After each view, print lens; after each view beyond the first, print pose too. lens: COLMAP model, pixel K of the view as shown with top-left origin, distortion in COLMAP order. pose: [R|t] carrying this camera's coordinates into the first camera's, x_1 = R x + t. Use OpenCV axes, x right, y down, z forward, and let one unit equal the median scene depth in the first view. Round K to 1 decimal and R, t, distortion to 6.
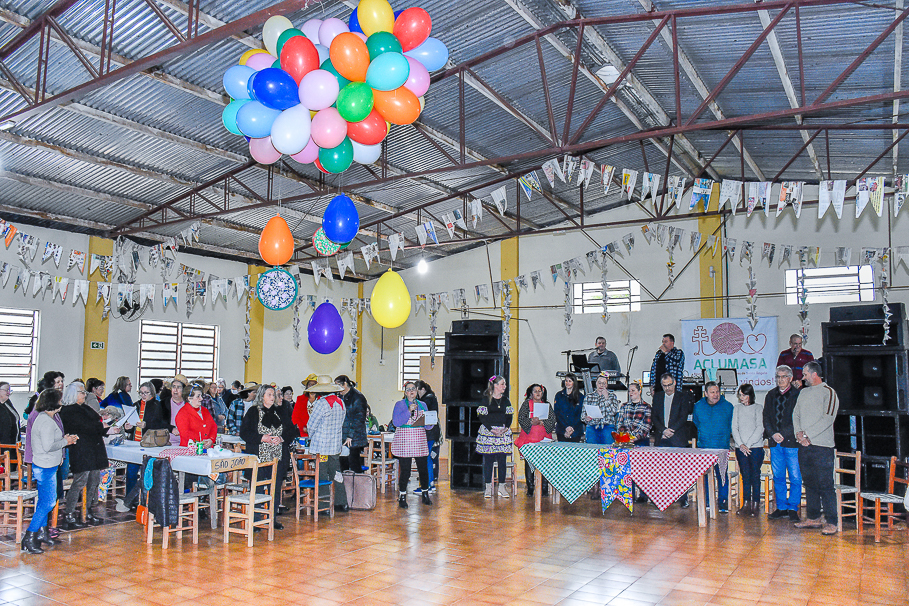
lens RADIAL K [[730.2, 0, 454.5], [0, 730.2, 303.0], [0, 0, 1]] dist [-0.086748, 0.004657]
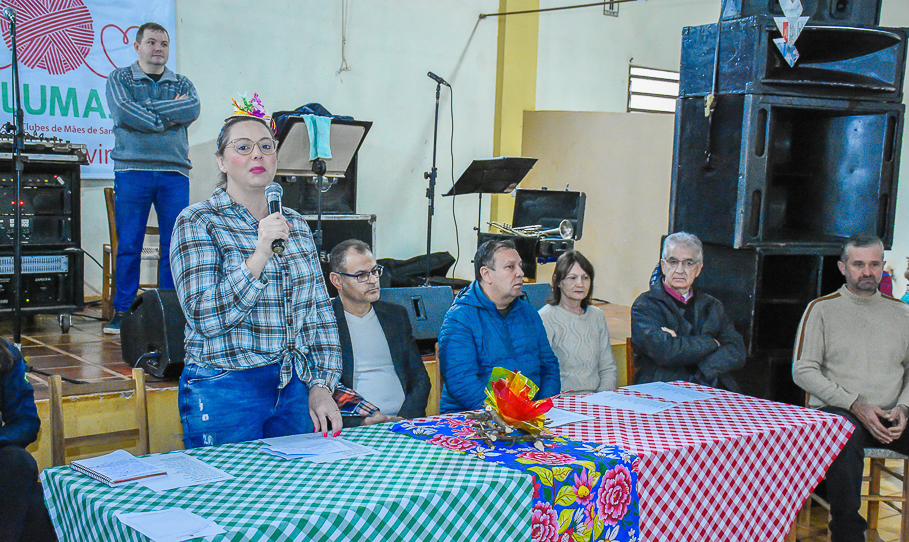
lens RADIAL K [[1127.5, 0, 454.5], [0, 1127.5, 271.0], [0, 0, 1]] dist [0.101931, 0.026777]
pose [[0.336894, -0.079073, 0.938216, -0.117537], [-0.126547, 0.983623, 0.128341, 0.103049], [-0.933000, -0.161966, 0.321370, 0.926871]]
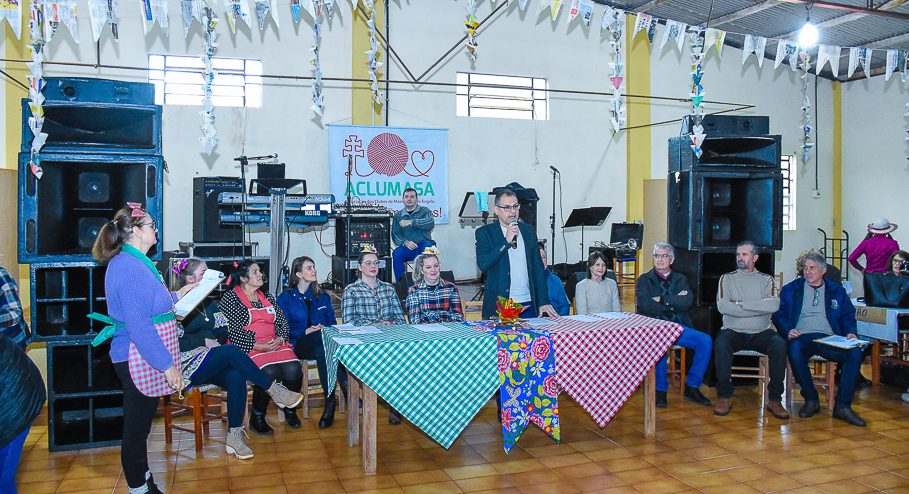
lens RADIAL K [[725.5, 0, 457.6], [0, 725.5, 223.8], [0, 0, 1]] dist [-0.131701, 0.002684]
pose [[0.628153, -0.016789, 0.777909, -0.227429], [-0.075481, 0.993737, 0.082397, 0.079463], [-0.774420, -0.110476, 0.622952, 0.706700]]
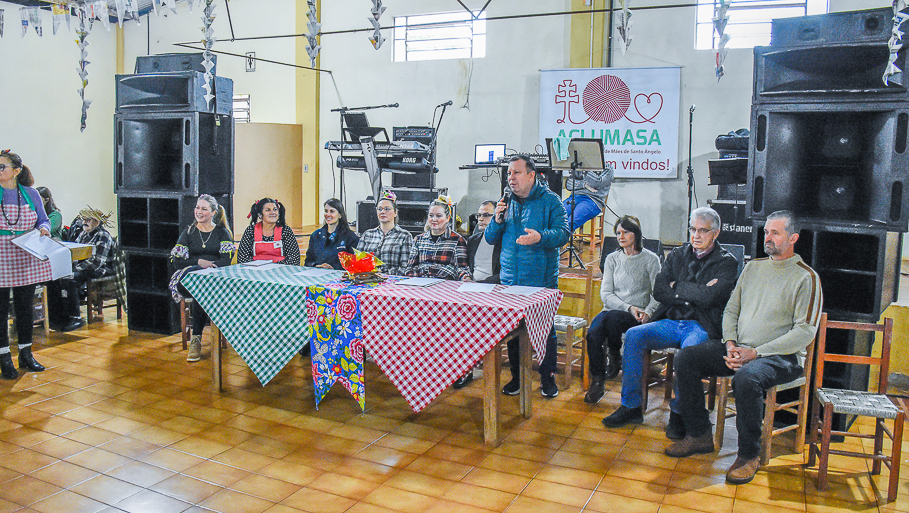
lens RADIAL K [[727.2, 0, 454.5], [0, 727.2, 256.5], [0, 0, 1]] dist [-0.130678, 0.004623]
pose [[0.993973, -0.004202, 0.109541, 0.246310], [-0.020980, 0.973502, 0.227715, 0.063647], [-0.107596, -0.228641, 0.967547, 0.505232]]
